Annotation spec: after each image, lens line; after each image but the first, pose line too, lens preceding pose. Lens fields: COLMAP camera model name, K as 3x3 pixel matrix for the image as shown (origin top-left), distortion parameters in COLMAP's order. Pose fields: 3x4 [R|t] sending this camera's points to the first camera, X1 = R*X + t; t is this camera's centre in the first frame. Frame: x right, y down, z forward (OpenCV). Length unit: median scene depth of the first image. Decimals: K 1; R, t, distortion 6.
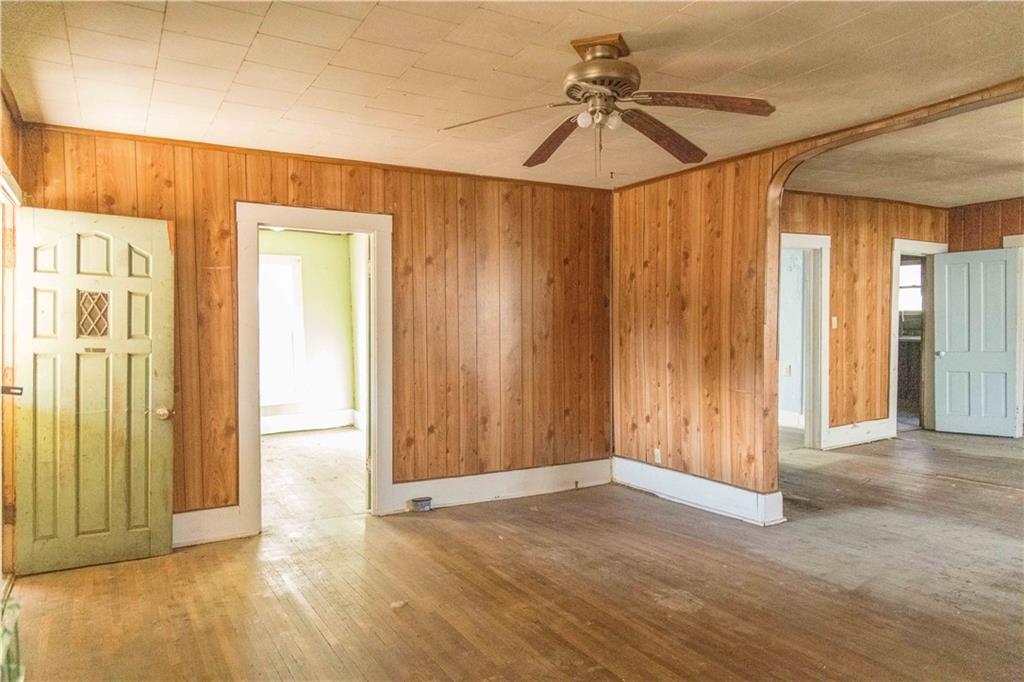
lens RADIAL K [[685.1, 0, 512.4], [0, 685.1, 347.7], [0, 0, 1]] dist [0.003449, -0.007646]
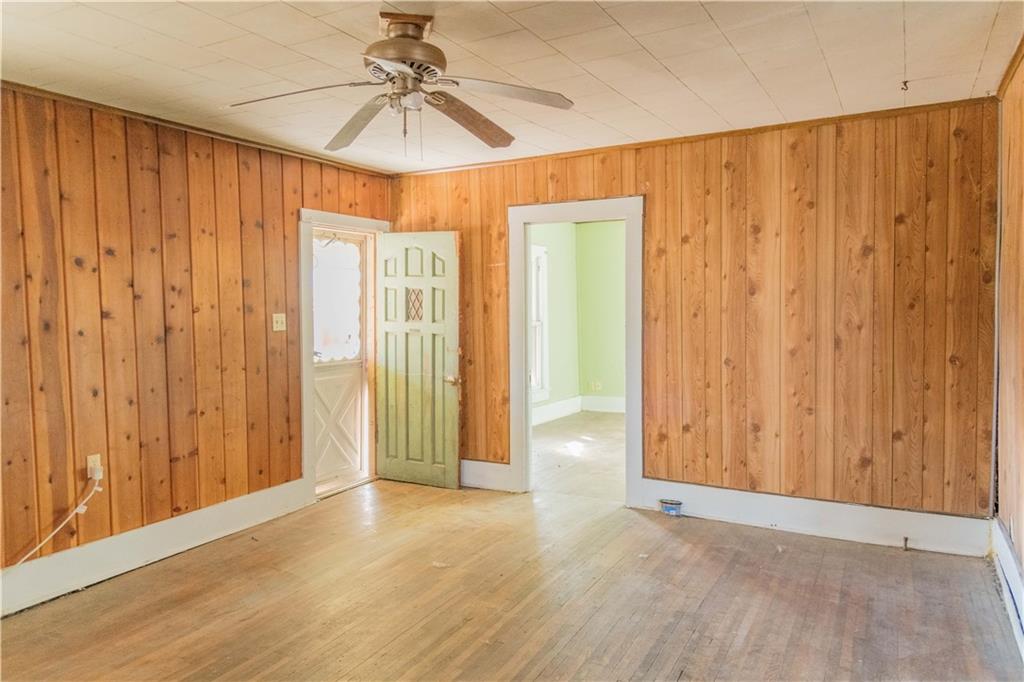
lens RADIAL K [[708.8, 0, 510.3], [0, 708.8, 349.1], [0, 0, 1]] dist [0.004634, -0.002634]
pose [[0.511321, 0.049006, -0.857991, 0.656294], [-0.021690, 0.998791, 0.044122, -0.023782], [0.859116, -0.003951, 0.511766, 0.383717]]
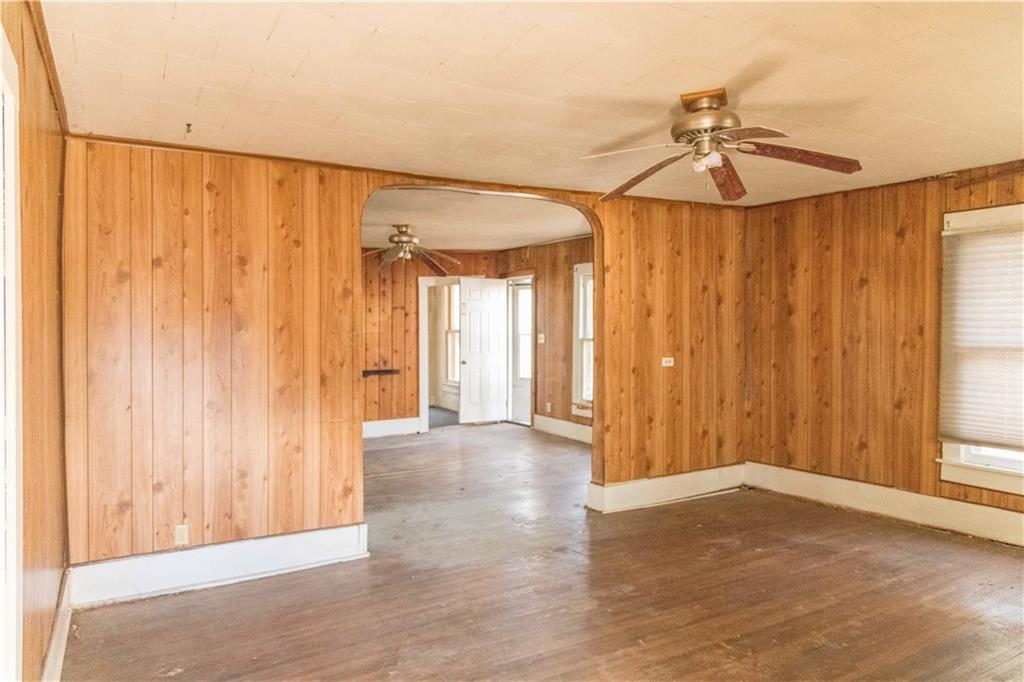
lens RADIAL K [[685.1, 0, 512.4], [0, 685.1, 347.7], [0, 0, 1]] dist [0.003449, -0.007646]
pose [[0.005539, -0.006199, 0.999965, -0.632848], [0.046166, 0.998916, 0.005937, -0.030929], [-0.998918, 0.046132, 0.005819, 0.823931]]
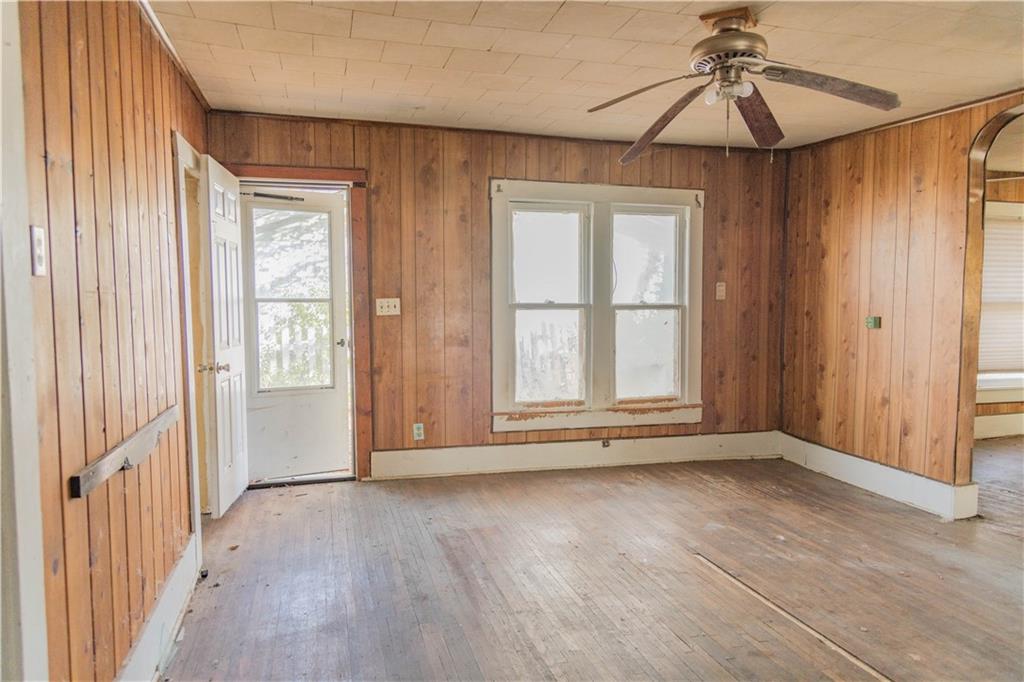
lens RADIAL K [[688.0, 0, 512.6], [0, 688.0, 347.3], [0, 0, 1]] dist [0.015259, -0.005088]
pose [[-0.968075, 0.010948, 0.250422, 1.003429], [0.038513, 0.993679, 0.105442, -0.087562], [-0.247684, 0.111720, -0.962378, 1.786536]]
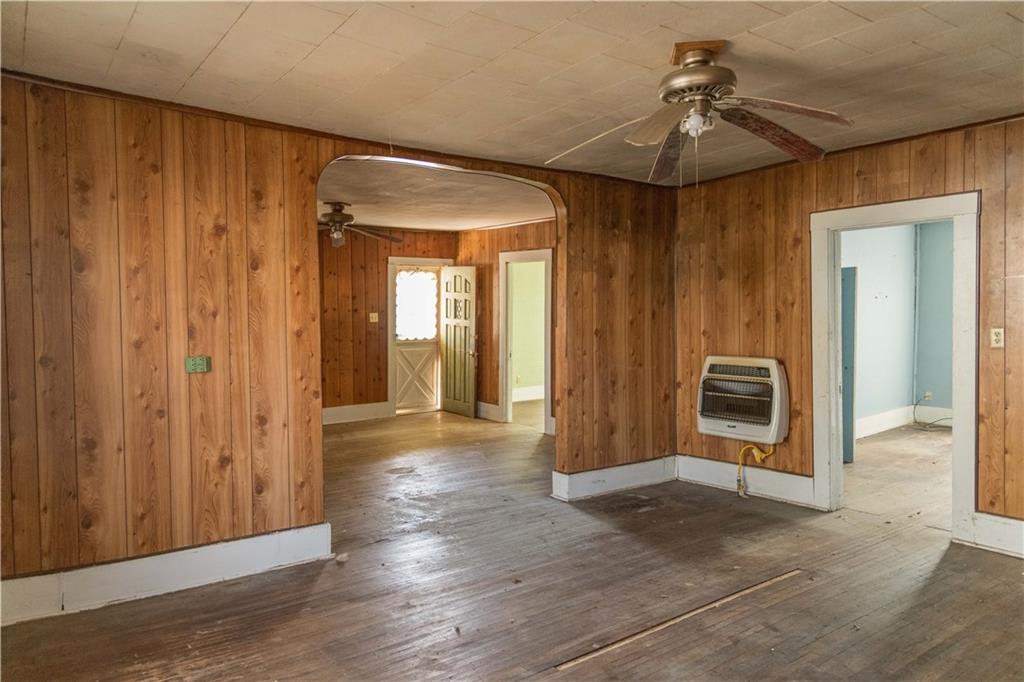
lens RADIAL K [[688.0, 0, 512.6], [0, 688.0, 347.3], [0, 0, 1]] dist [0.015259, -0.005088]
pose [[0.106708, 0.074978, -0.991459, 1.610336], [-0.040164, 0.996664, 0.071048, -0.083776], [0.993479, 0.032240, 0.109364, 0.834454]]
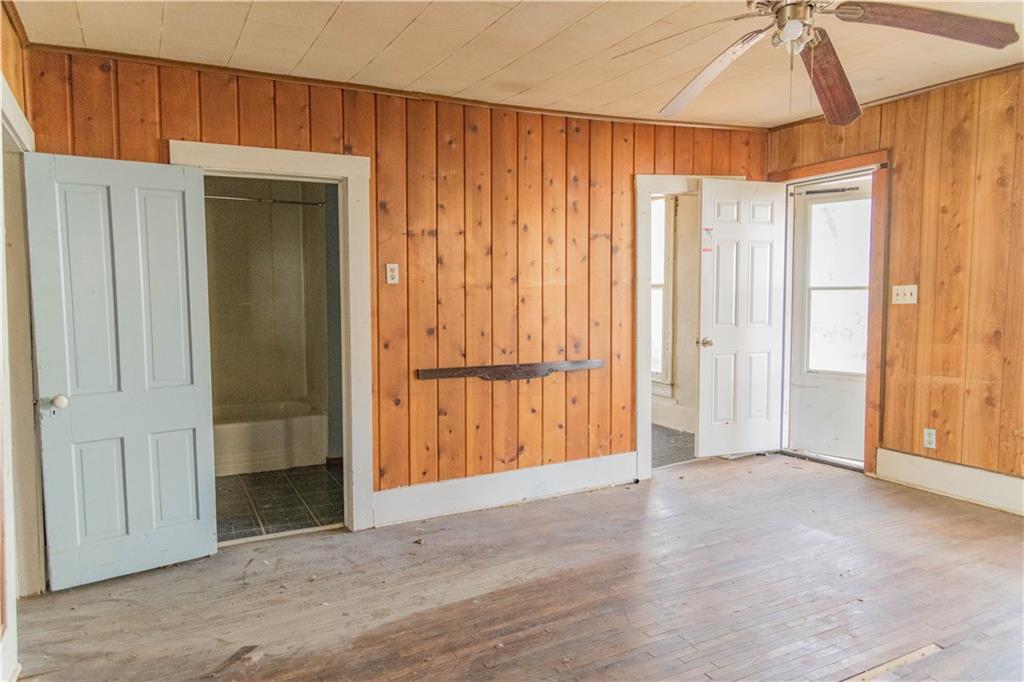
lens RADIAL K [[708.8, 0, 510.3], [0, 708.8, 349.1], [0, 0, 1]] dist [0.004634, -0.002634]
pose [[0.049050, -0.054114, 0.997329, 0.393664], [0.054052, 0.997212, 0.051450, -0.047659], [-0.997333, 0.051384, 0.051838, 1.281486]]
